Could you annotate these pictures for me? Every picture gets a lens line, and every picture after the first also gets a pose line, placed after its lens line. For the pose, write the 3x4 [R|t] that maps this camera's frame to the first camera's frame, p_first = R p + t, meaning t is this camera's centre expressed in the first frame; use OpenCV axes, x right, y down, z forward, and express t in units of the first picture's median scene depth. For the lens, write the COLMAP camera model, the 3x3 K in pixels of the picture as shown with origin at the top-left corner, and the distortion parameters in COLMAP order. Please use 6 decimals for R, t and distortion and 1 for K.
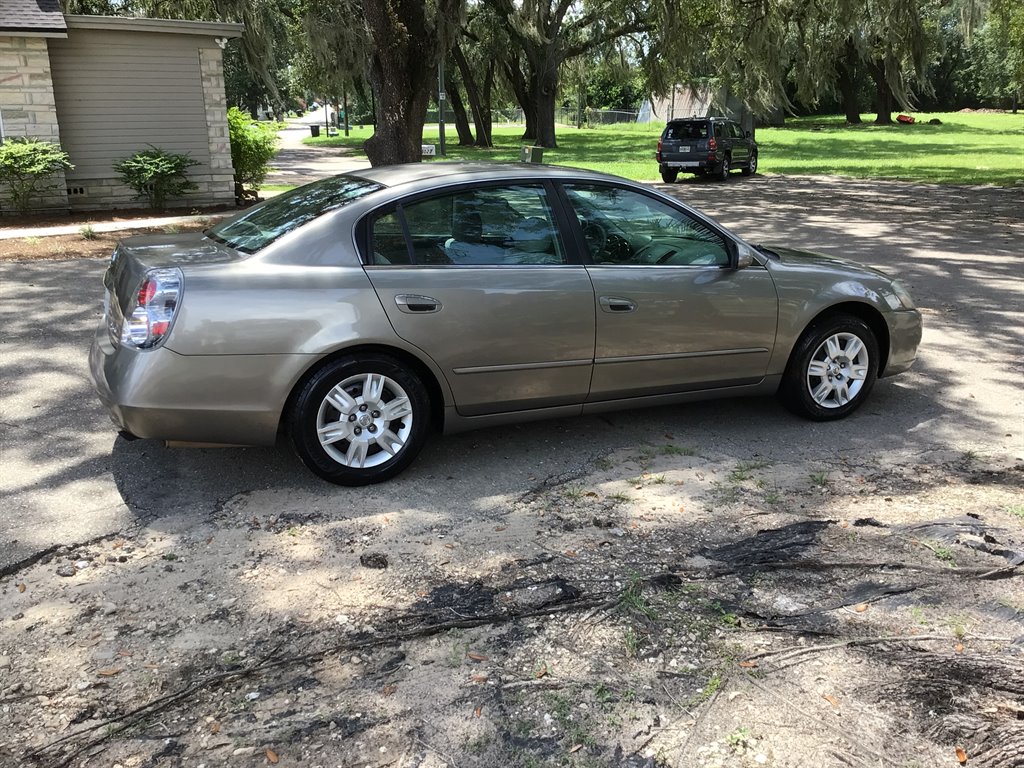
lens RADIAL K [[929.7, 0, 518.2], [0, 929.7, 394.1], [0, 0, 1]] dist [0.119277, -0.213780]
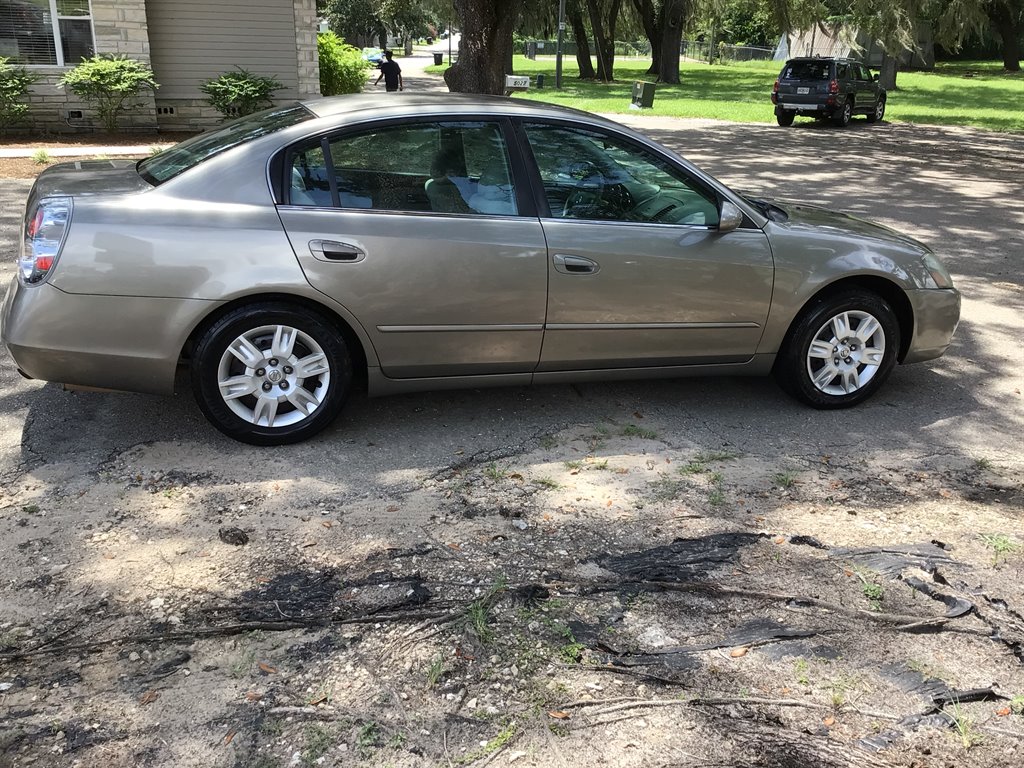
lens RADIAL K [[929.7, 0, 518.2], [0, 929.7, 394.1], [0, 0, 1]] dist [0.119277, -0.213780]
pose [[0.990094, 0.076165, -0.117955, 0.182183], [-0.068437, 0.995319, 0.068237, -0.033139], [0.122600, -0.059489, 0.990672, 0.116764]]
